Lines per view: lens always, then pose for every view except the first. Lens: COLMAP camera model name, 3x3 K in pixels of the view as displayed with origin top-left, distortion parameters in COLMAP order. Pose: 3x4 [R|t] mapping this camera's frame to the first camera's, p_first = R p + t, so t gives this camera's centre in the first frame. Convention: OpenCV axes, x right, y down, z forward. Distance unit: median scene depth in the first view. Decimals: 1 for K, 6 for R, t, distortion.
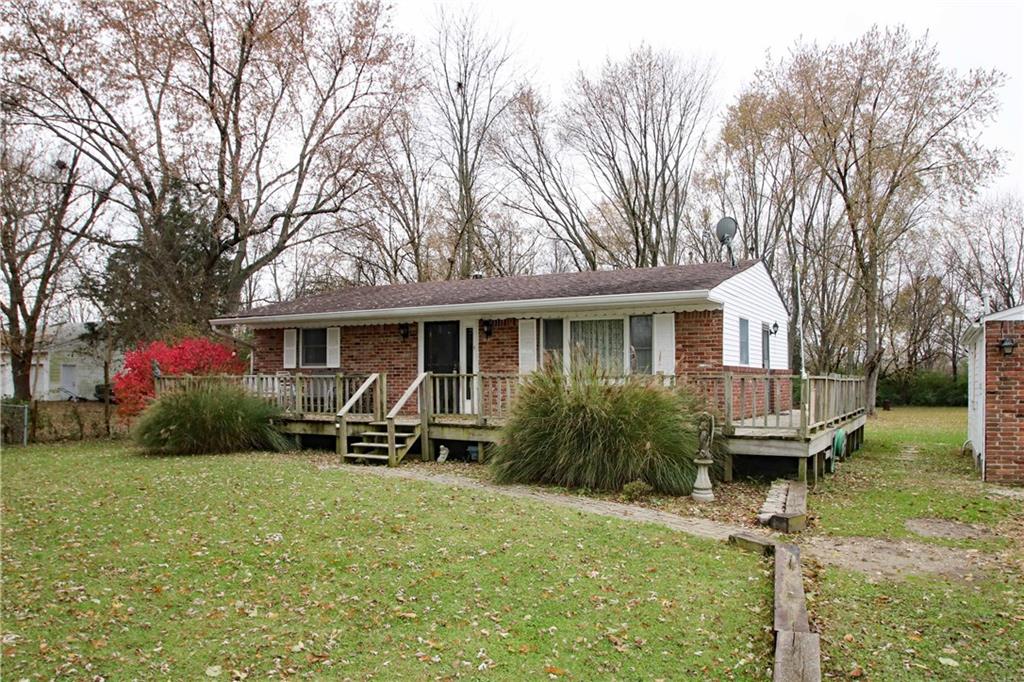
lens RADIAL K [[765.3, 0, 513.2], [0, 765.3, 350.5], [0, 0, 1]] dist [-0.040719, 0.009751]
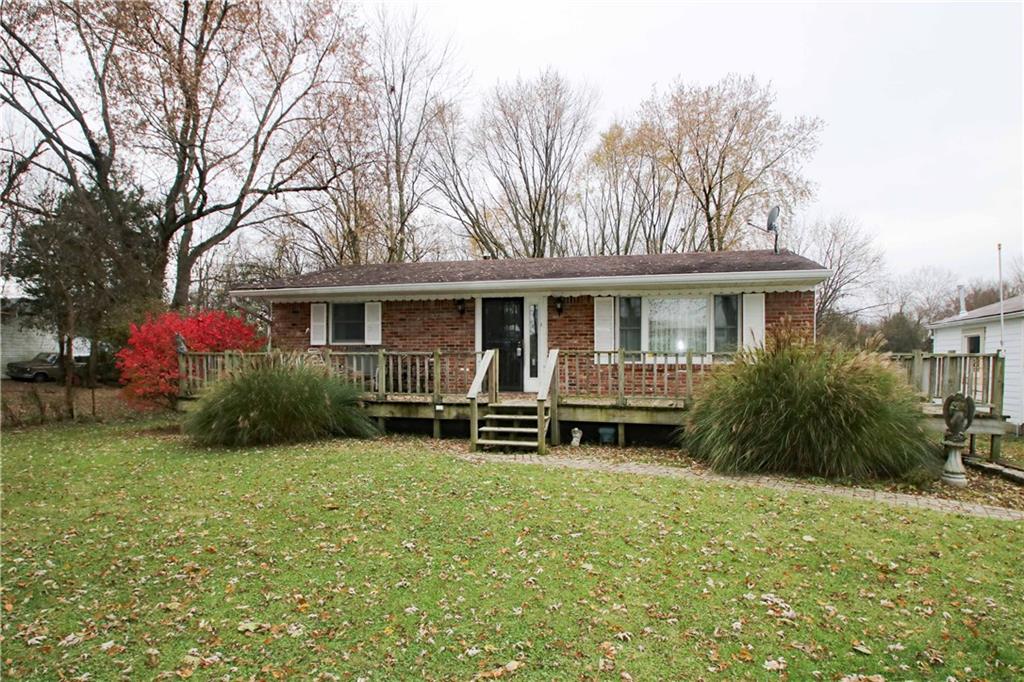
lens RADIAL K [[620.0, 0, 512.9], [0, 620.0, 347.9], [0, 0, 1]] dist [-0.022844, -0.002036]
pose [[0.972299, 0.005932, 0.233664, -0.262221], [-0.010935, 0.999738, 0.020118, 0.009970], [-0.233484, -0.022116, 0.972109, 0.222254]]
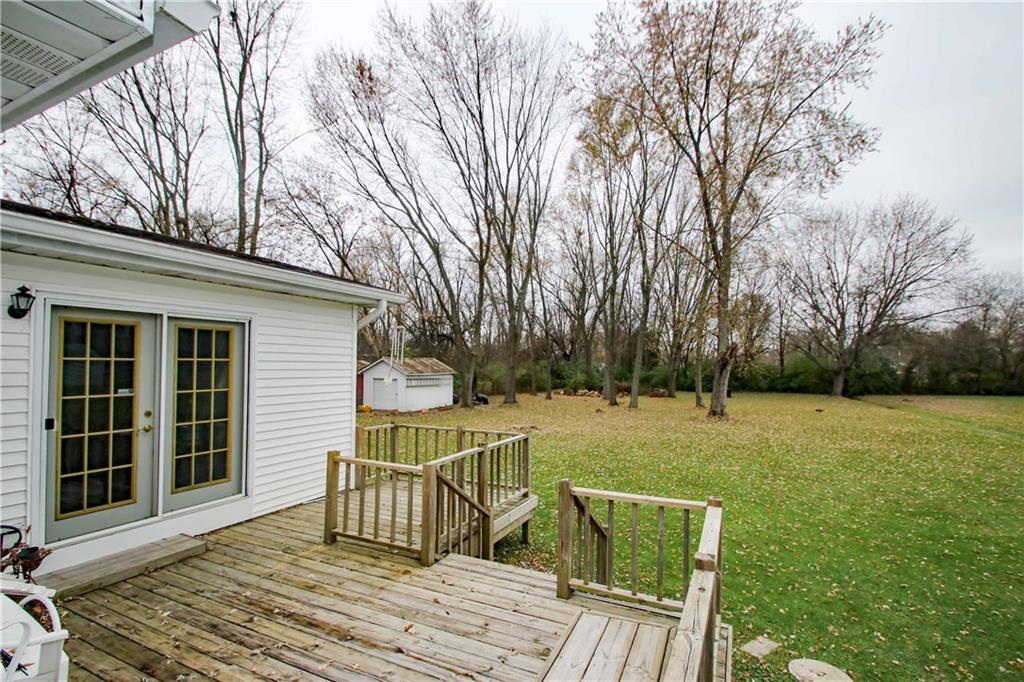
lens RADIAL K [[479.2, 0, 505.3], [0, 479.2, 343.2], [0, 0, 1]] dist [-0.012637, -0.000865]
pose [[0.999236, 0.008866, 0.038060, 0.508384], [-0.008749, 0.999956, -0.003247, 0.002566], [-0.038087, 0.002912, 0.999270, 1.178467]]
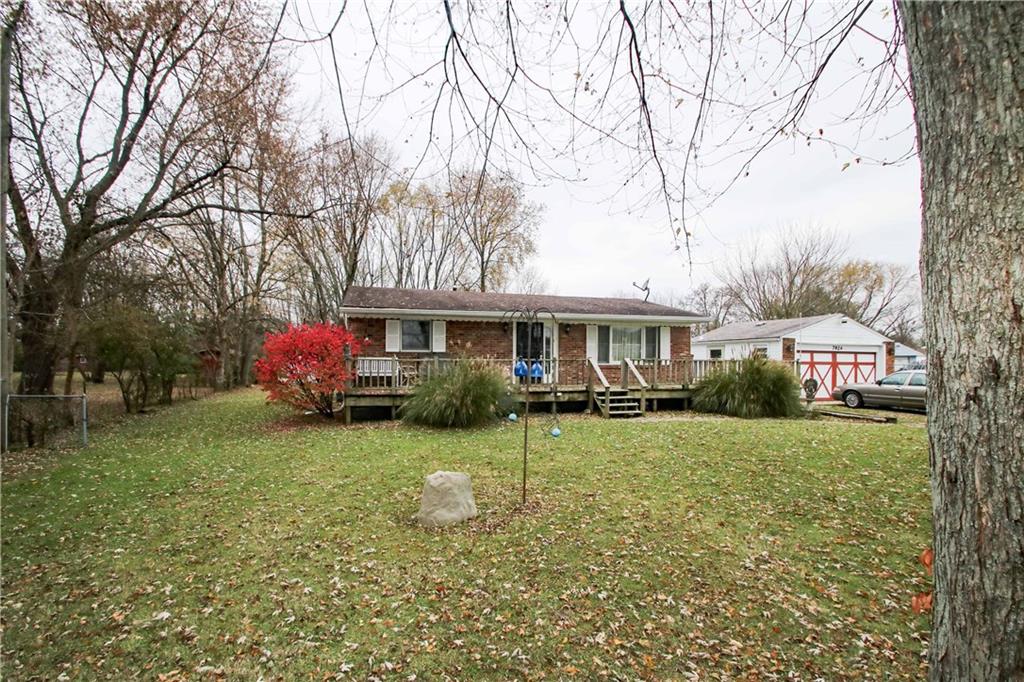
lens RADIAL K [[479.2, 0, 512.8], [0, 479.2, 343.9], [0, 0, 1]] dist [-0.012637, -0.000865]
pose [[0.705362, 0.021020, 0.708536, -0.774146], [-0.031287, 0.999509, 0.001495, 0.004004], [-0.708156, -0.023222, 0.705674, 0.353193]]
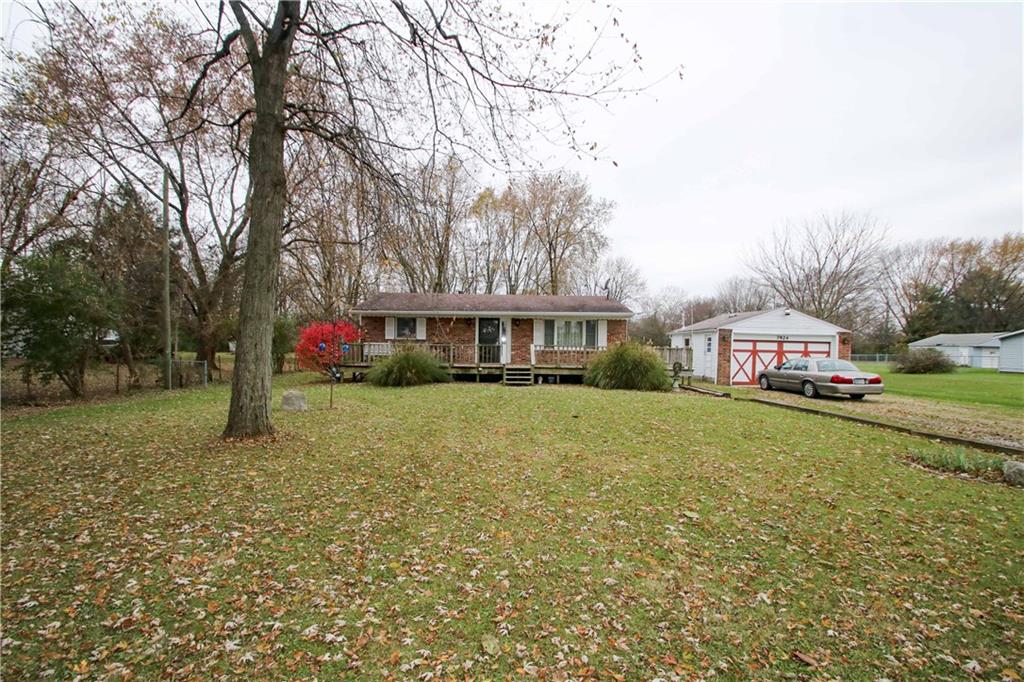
lens RADIAL K [[479.2, 0, 511.7], [0, 479.2, 338.7], [0, 0, 1]] dist [-0.012637, -0.000865]
pose [[0.871574, 0.015253, 0.490027, -0.656999], [-0.030661, 0.999255, 0.023431, -0.014056], [-0.489305, -0.035447, 0.871392, -0.141128]]
